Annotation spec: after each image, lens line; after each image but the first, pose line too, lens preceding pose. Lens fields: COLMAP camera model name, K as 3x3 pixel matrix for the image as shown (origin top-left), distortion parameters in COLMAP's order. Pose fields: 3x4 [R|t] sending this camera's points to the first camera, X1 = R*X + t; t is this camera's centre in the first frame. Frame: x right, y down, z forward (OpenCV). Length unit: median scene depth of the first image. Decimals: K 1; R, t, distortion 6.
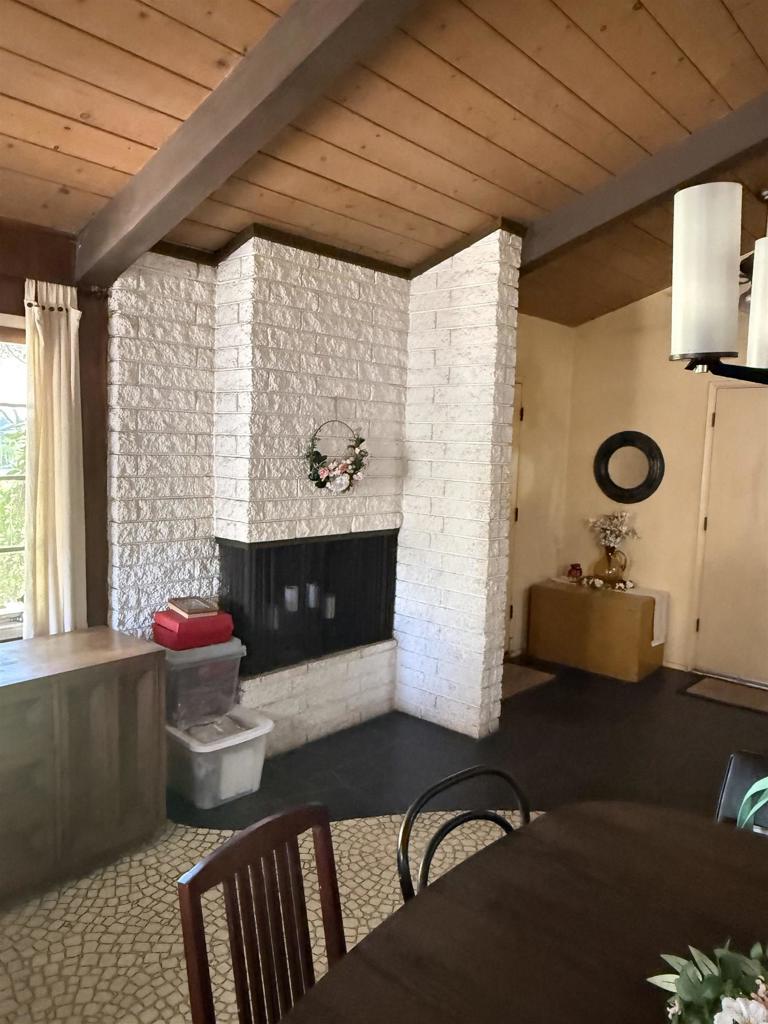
lens RADIAL K [[716.5, 0, 382.2], [0, 716.5, 508.6], [0, 0, 1]] dist [0.002662, 0.001426]
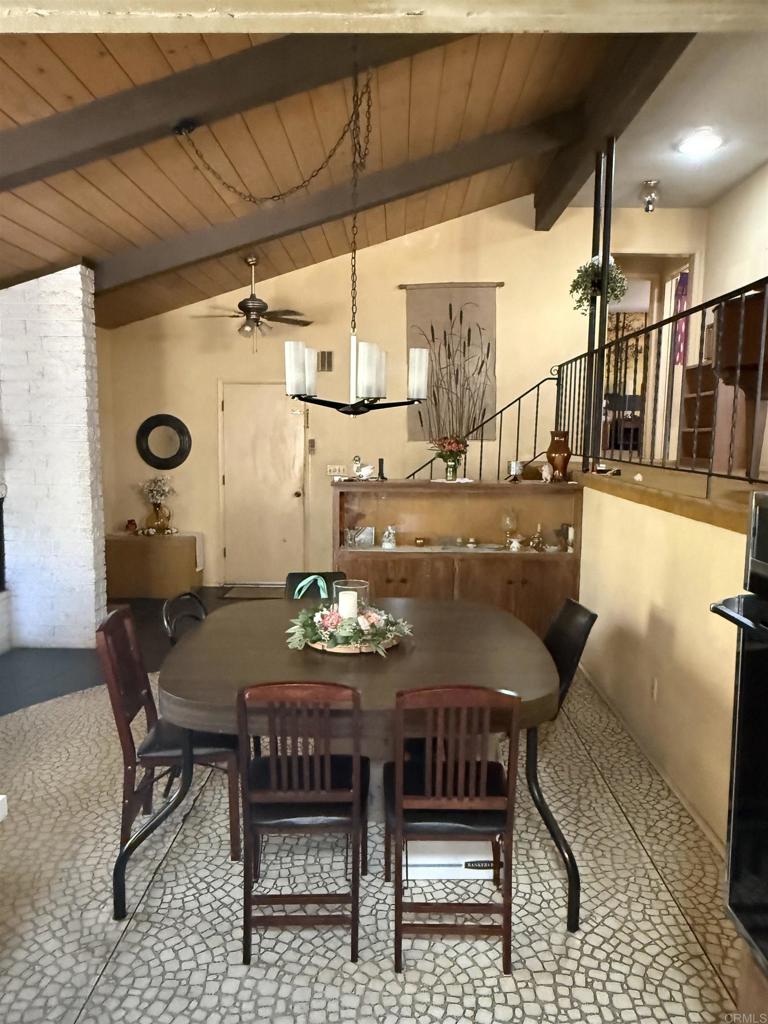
lens RADIAL K [[716.5, 0, 384.8], [0, 716.5, 513.9], [0, 0, 1]] dist [0.002662, 0.001426]
pose [[0.755053, -0.097311, 0.648403, -0.284911], [0.074467, 0.995254, 0.062650, 0.028043], [-0.651421, 0.000980, 0.758715, -0.342357]]
